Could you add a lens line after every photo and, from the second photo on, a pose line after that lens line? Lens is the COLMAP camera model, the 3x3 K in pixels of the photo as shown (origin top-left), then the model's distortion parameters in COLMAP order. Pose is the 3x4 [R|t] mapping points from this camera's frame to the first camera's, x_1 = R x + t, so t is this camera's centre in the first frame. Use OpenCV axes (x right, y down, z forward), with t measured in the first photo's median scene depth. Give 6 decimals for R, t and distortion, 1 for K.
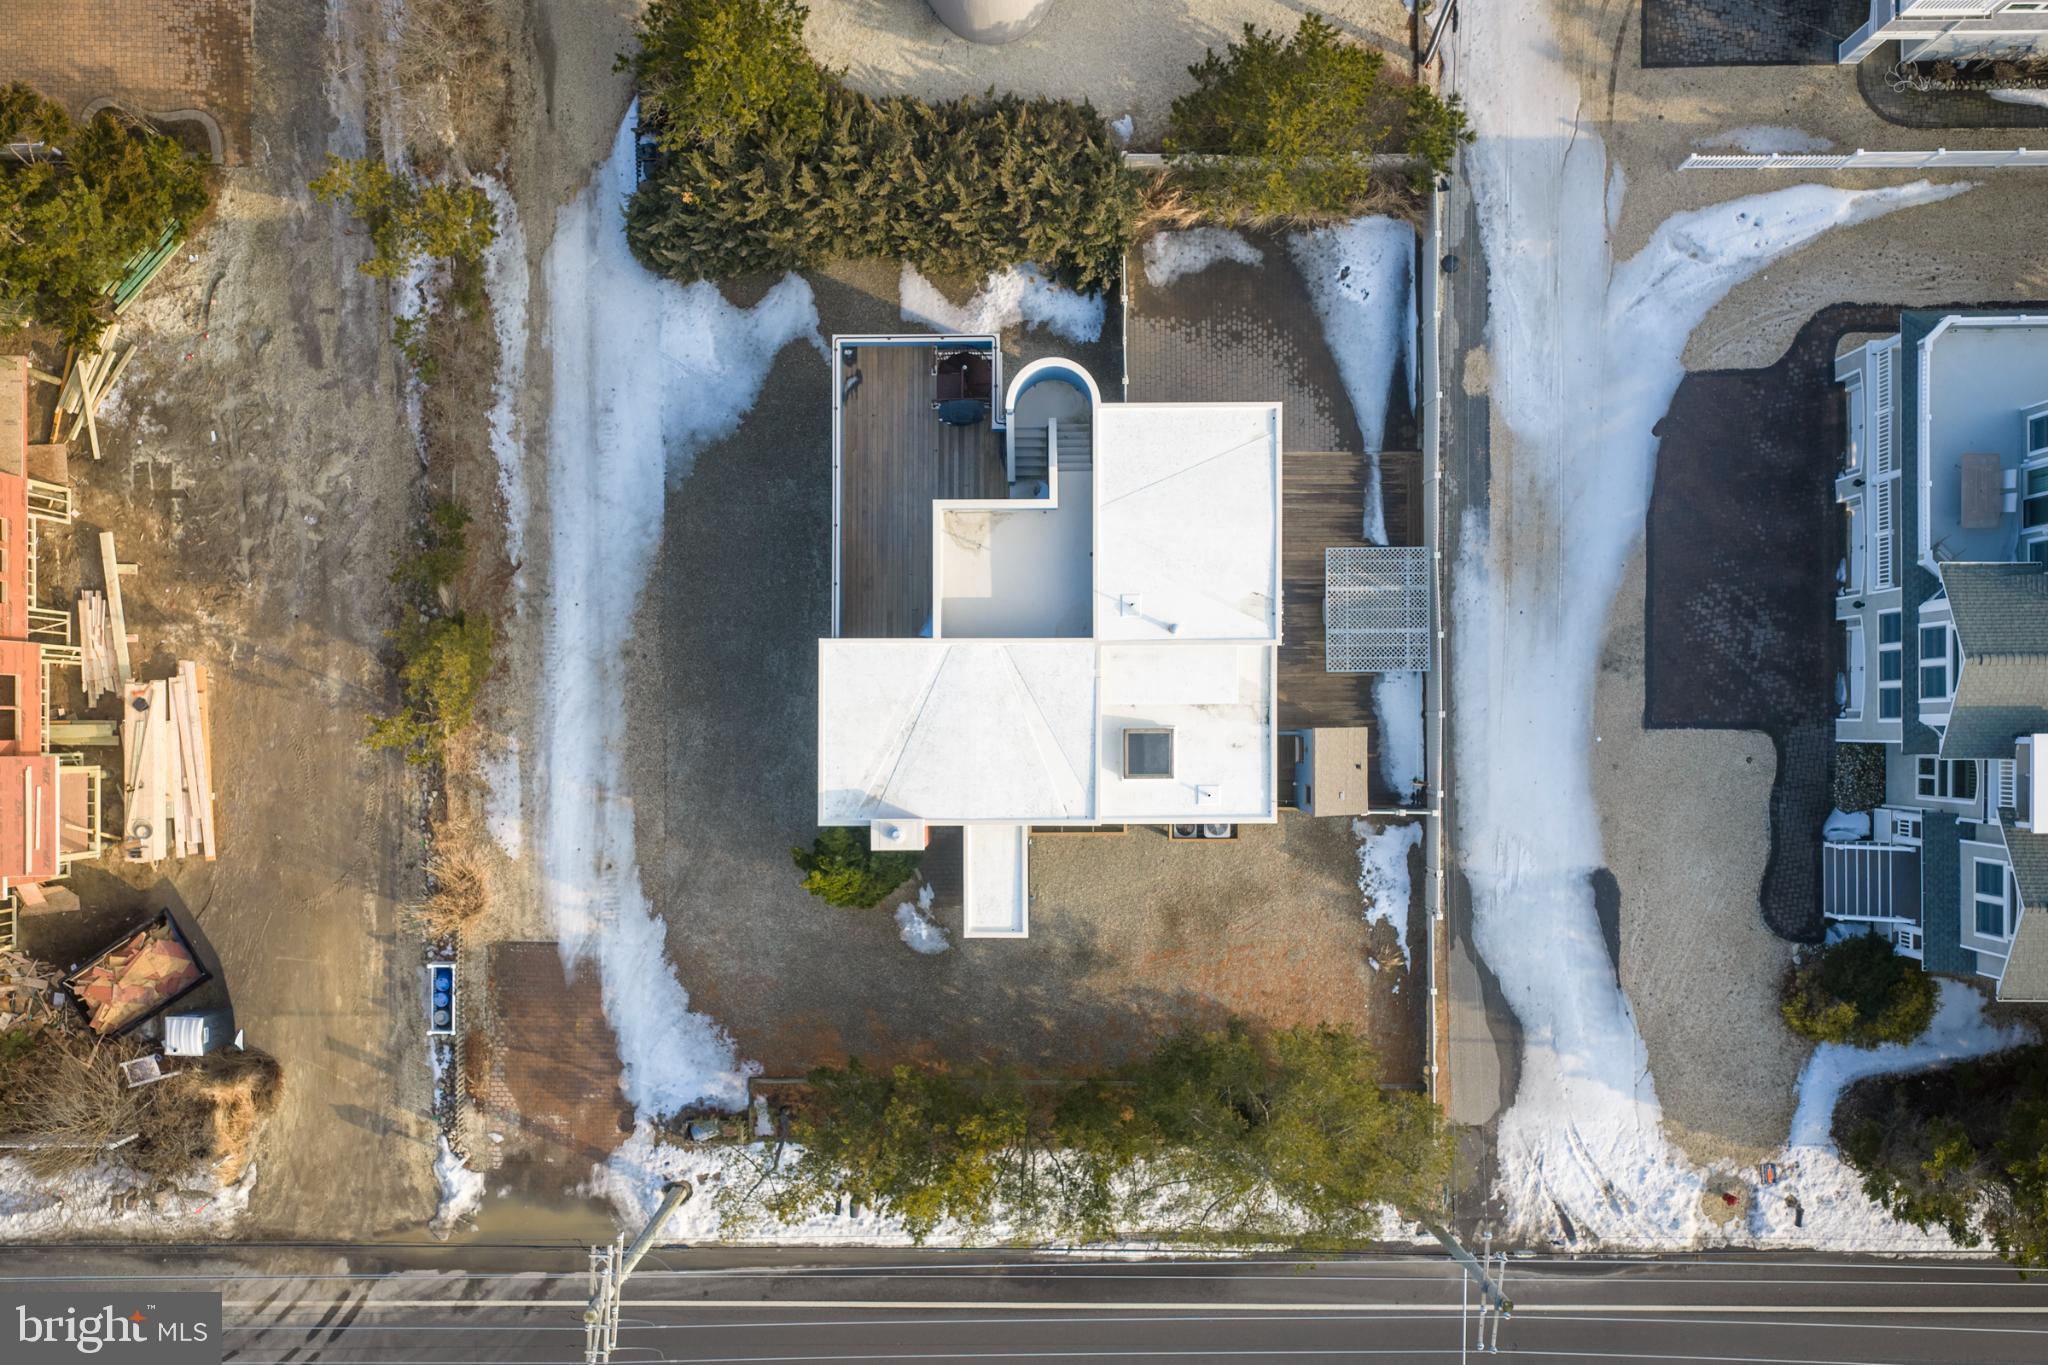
lens RADIAL K [[1717.3, 0, 1020.5], [0, 1717.3, 680.5], [0, 0, 1]] dist [0.024626, -0.038601]
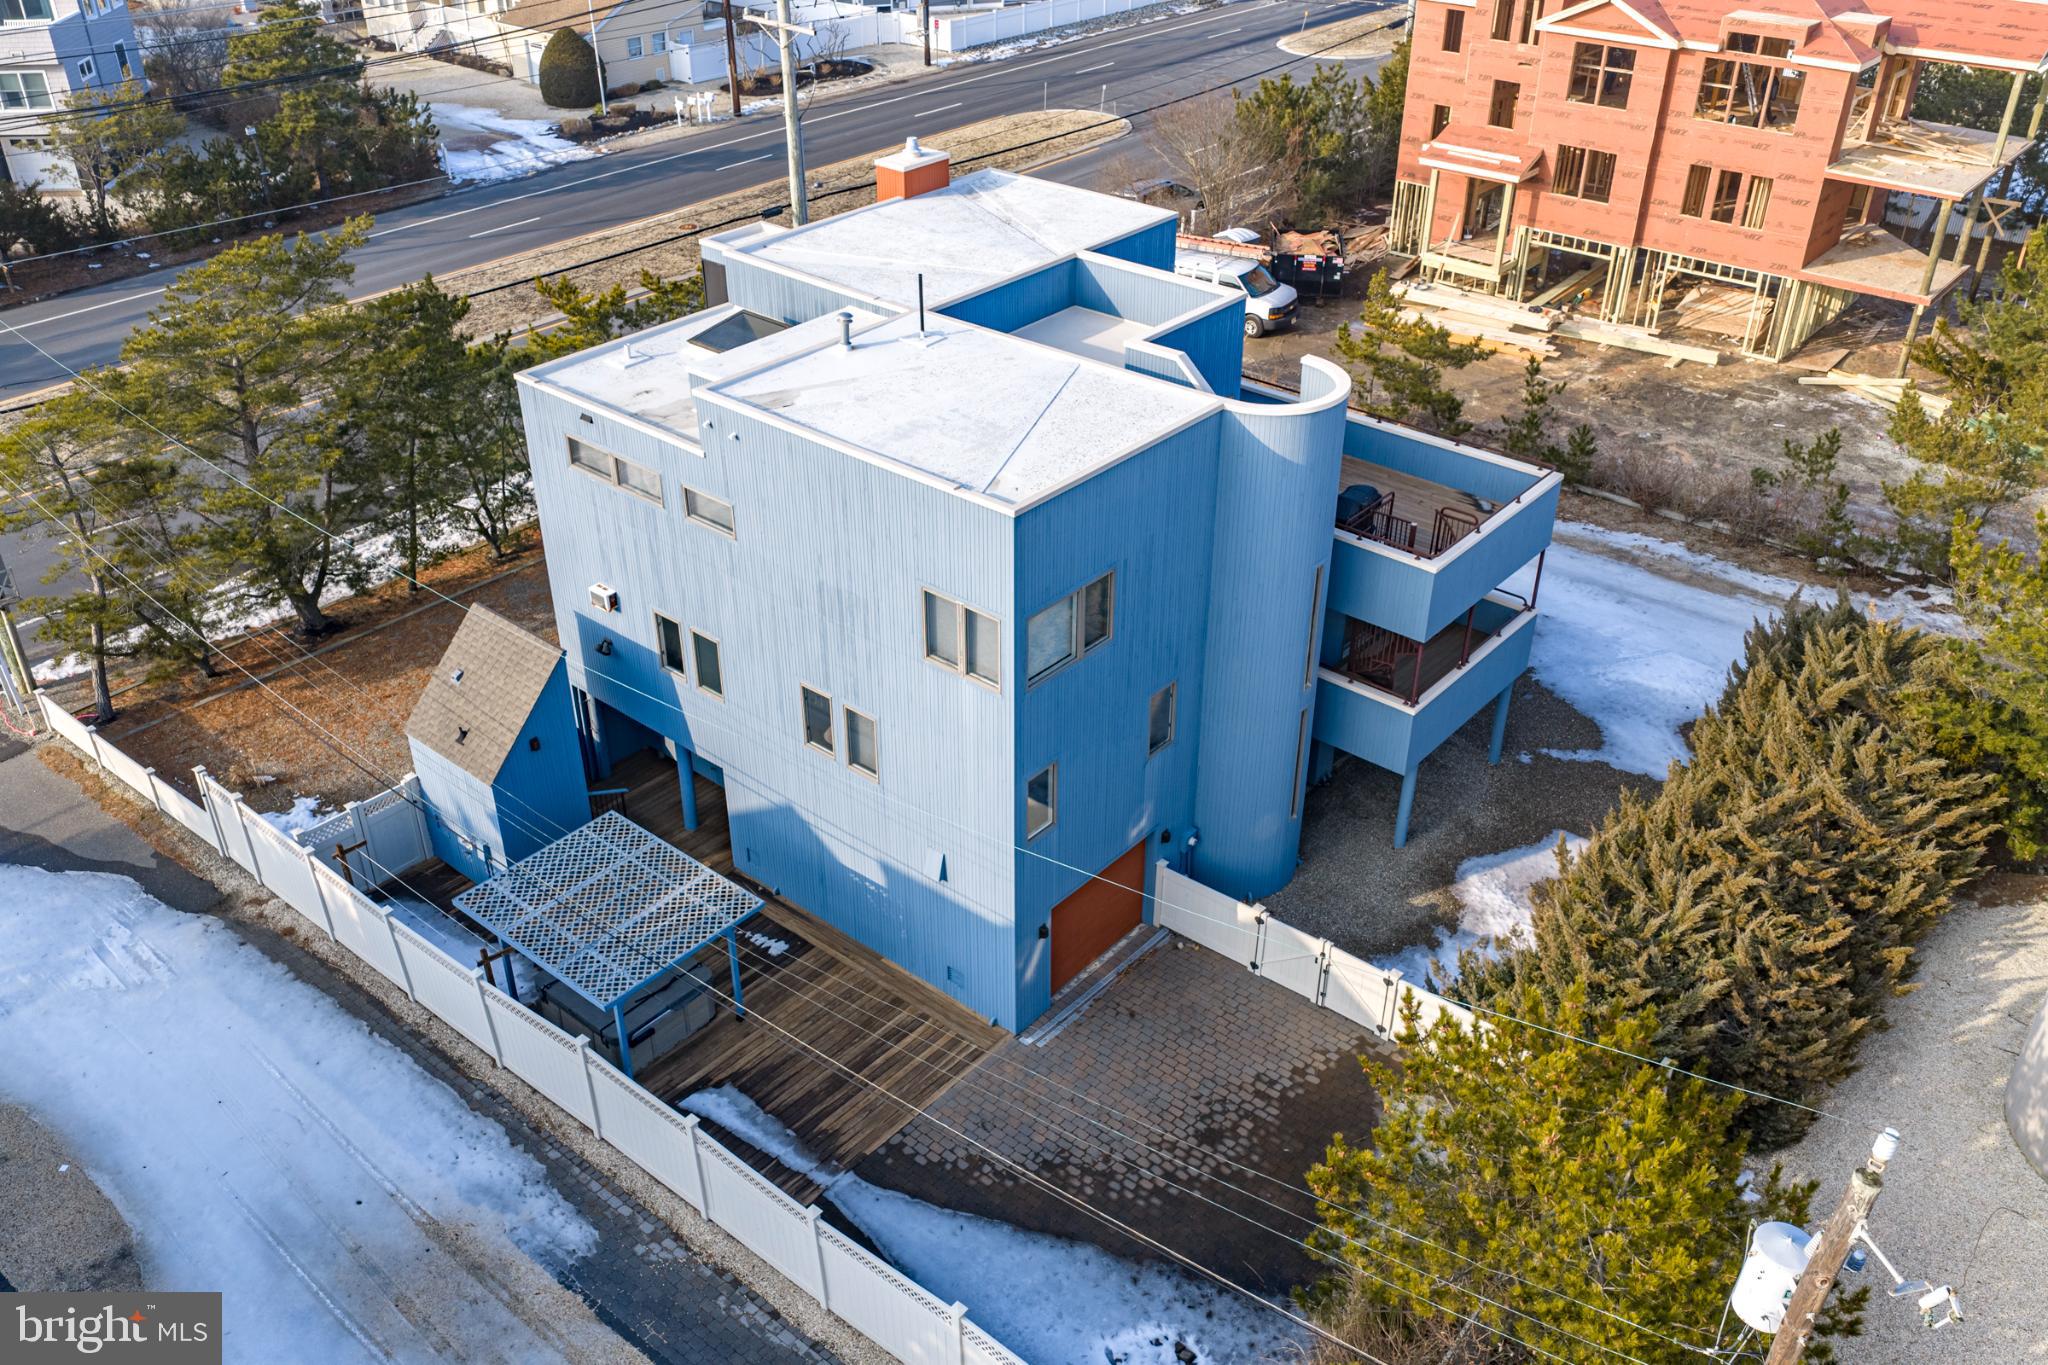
lens RADIAL K [[1690.3, 0, 1022.3], [0, 1690.3, 685.5], [0, 0, 1]] dist [0.009028, -0.014742]
pose [[-0.648605, 0.413985, -0.638692, 0.403407], [-0.761084, -0.344099, 0.549860, -0.371427], [0.007860, 0.842741, 0.538262, 0.635449]]
